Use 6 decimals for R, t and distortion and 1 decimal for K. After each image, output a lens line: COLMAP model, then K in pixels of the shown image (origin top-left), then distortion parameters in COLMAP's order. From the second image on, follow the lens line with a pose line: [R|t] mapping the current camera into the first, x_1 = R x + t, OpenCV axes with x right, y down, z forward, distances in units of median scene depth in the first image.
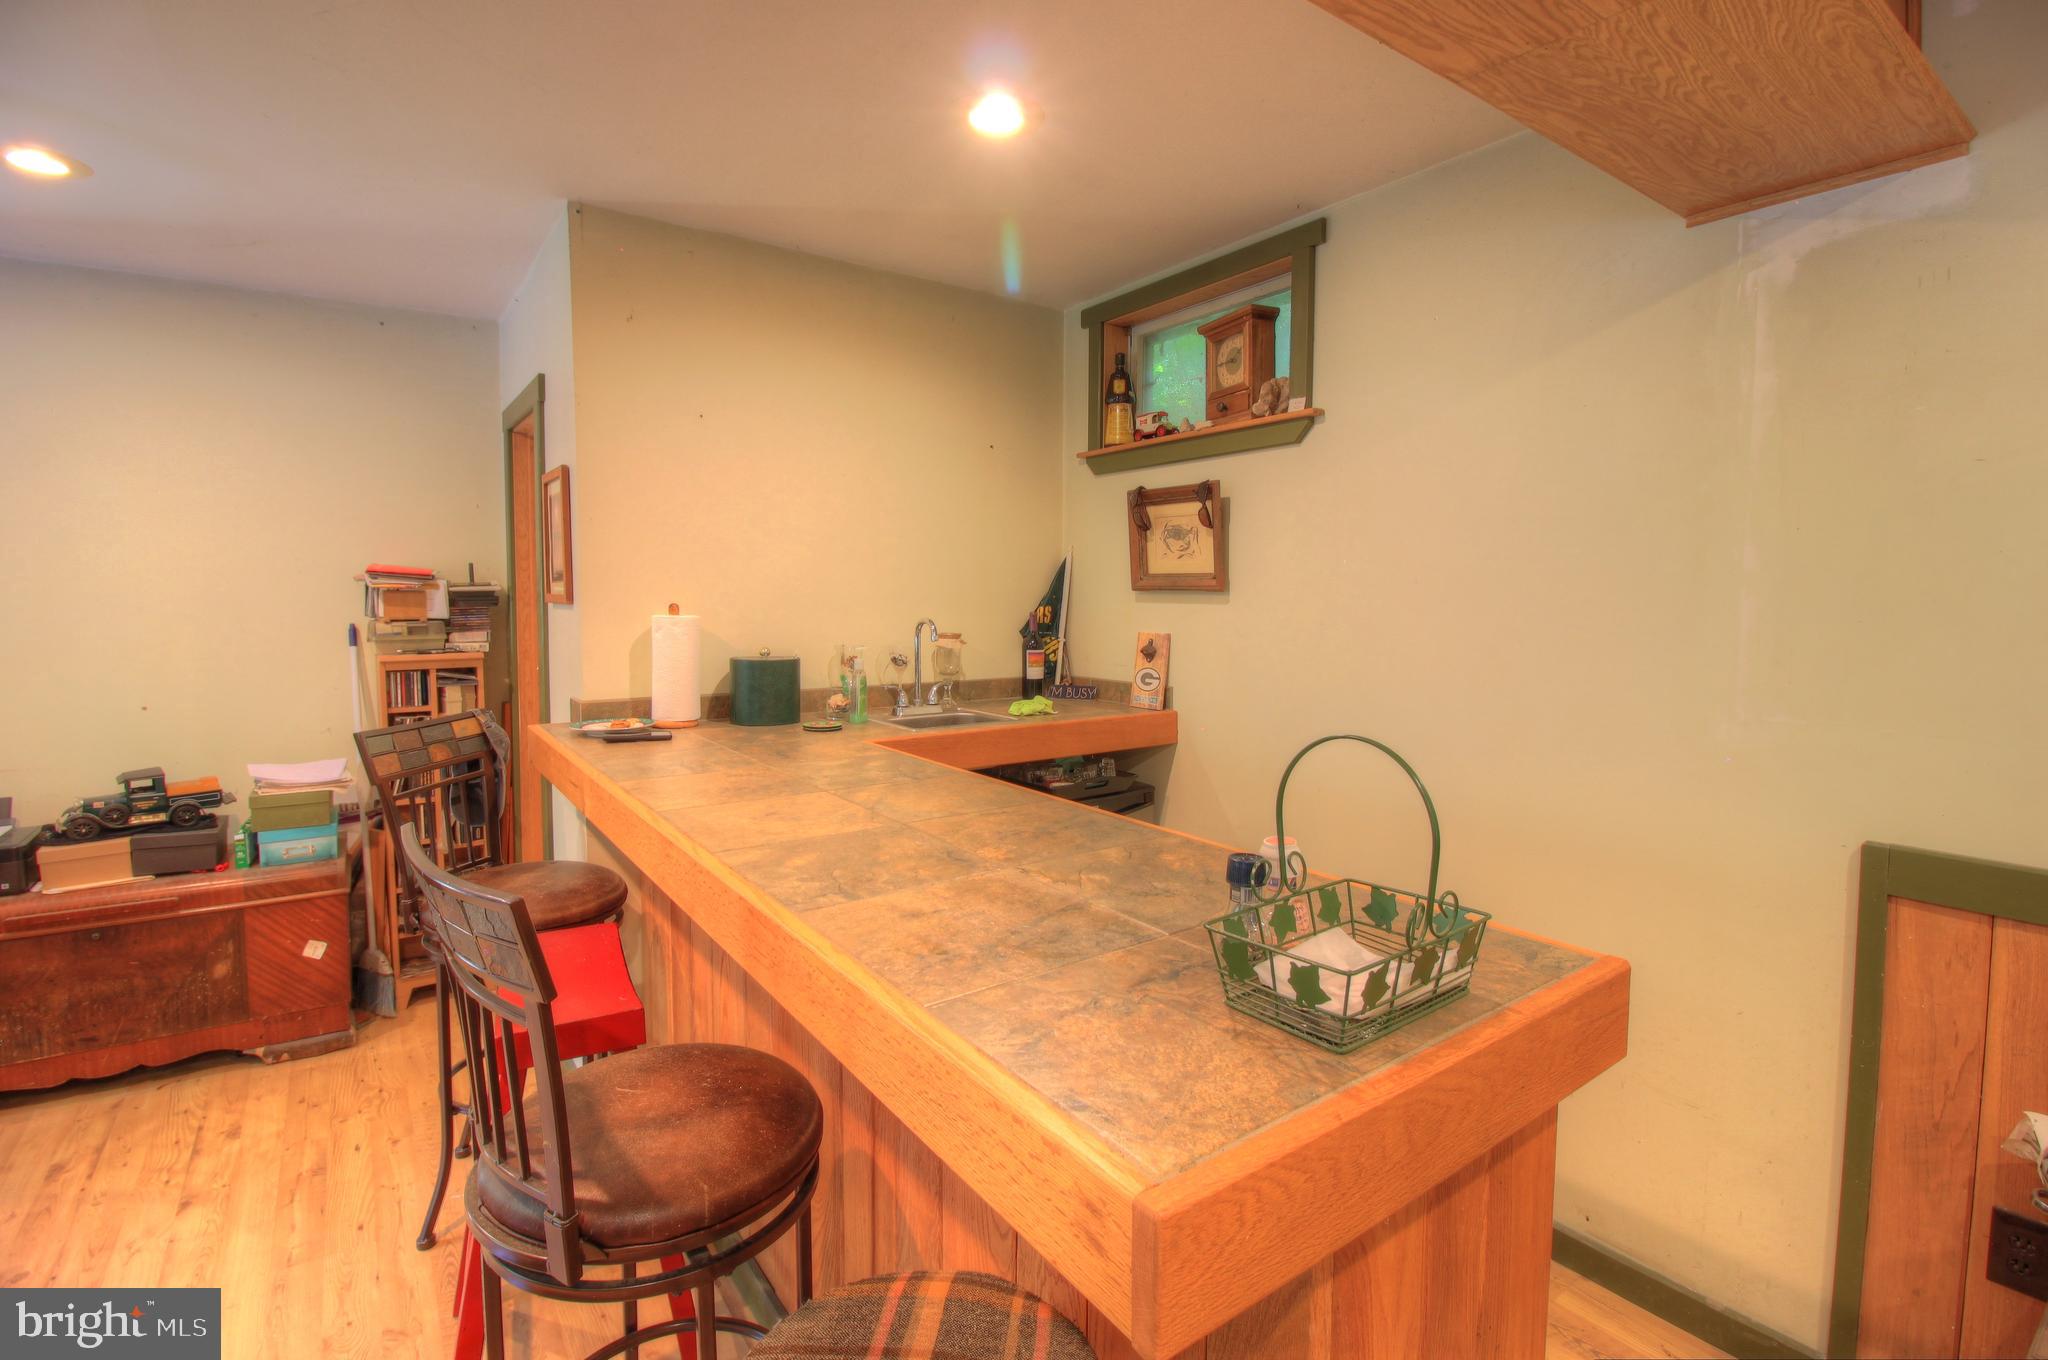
lens RADIAL K [[946.6, 0, 1037.1], [0, 946.6, 639.1], [0, 0, 1]] dist [-0.001293, -0.015821]
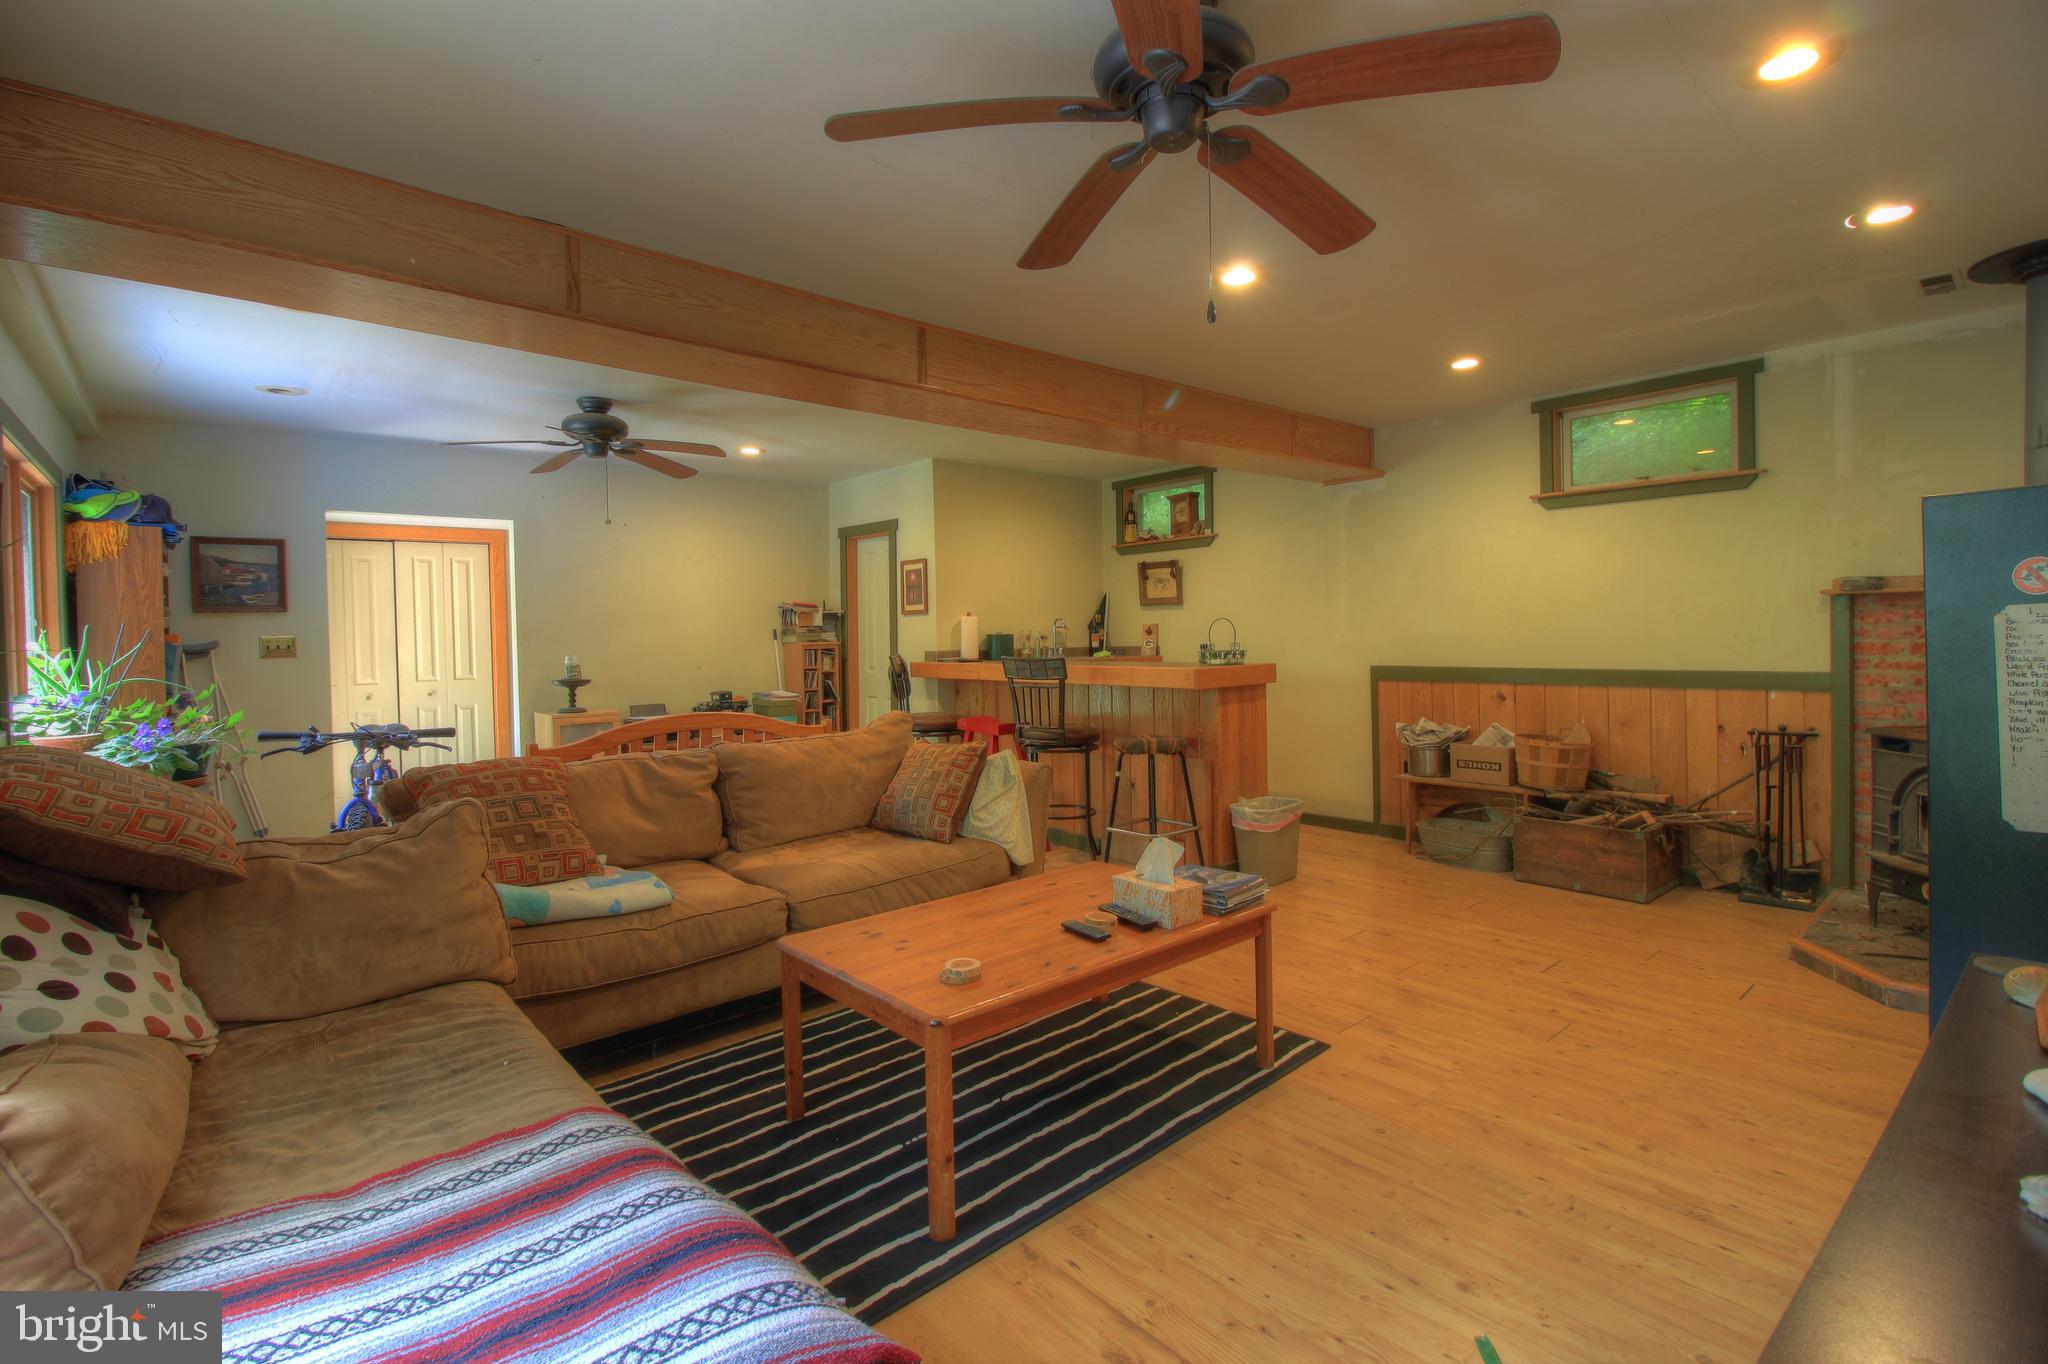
lens RADIAL K [[949.9, 0, 1014.1], [0, 949.9, 639.0], [0, 0, 1]] dist [-0.000191, -0.022476]
pose [[0.997352, -0.021614, 0.069439, -0.388885], [0.024848, 0.998630, -0.046052, 0.136279], [-0.068349, 0.047655, 0.996523, -1.358690]]
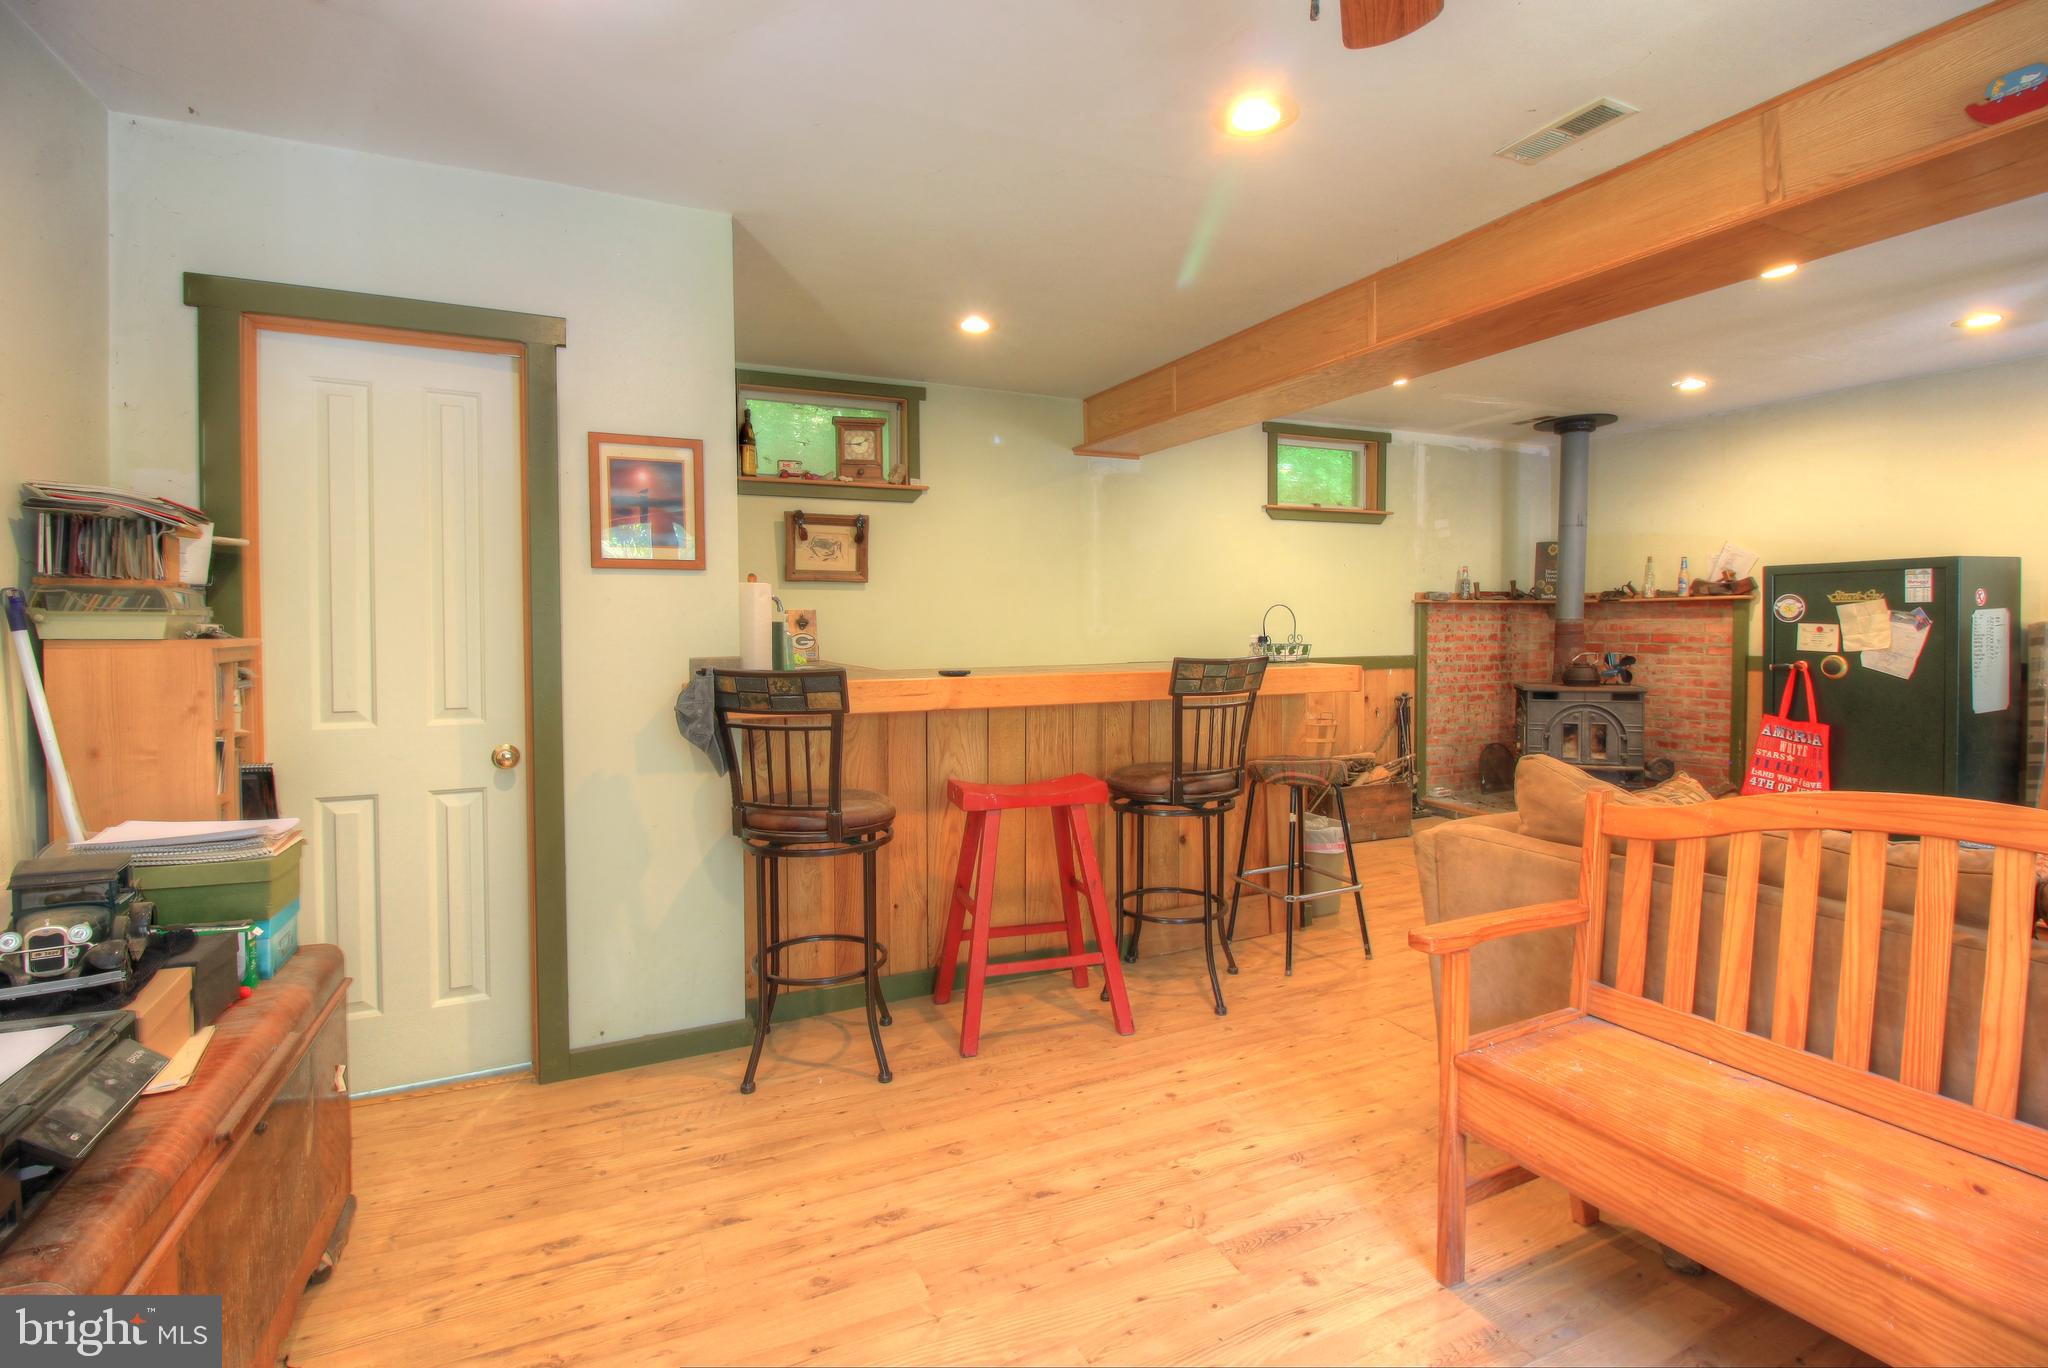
lens RADIAL K [[946.6, 0, 1037.1], [0, 946.6, 643.1], [0, 0, 1]] dist [-0.001293, -0.015821]
pose [[0.181352, -0.026468, 0.983062, -1.294787], [0.057598, 0.998208, 0.016250, 0.043471], [-0.981730, 0.053676, 0.182551, 0.379627]]
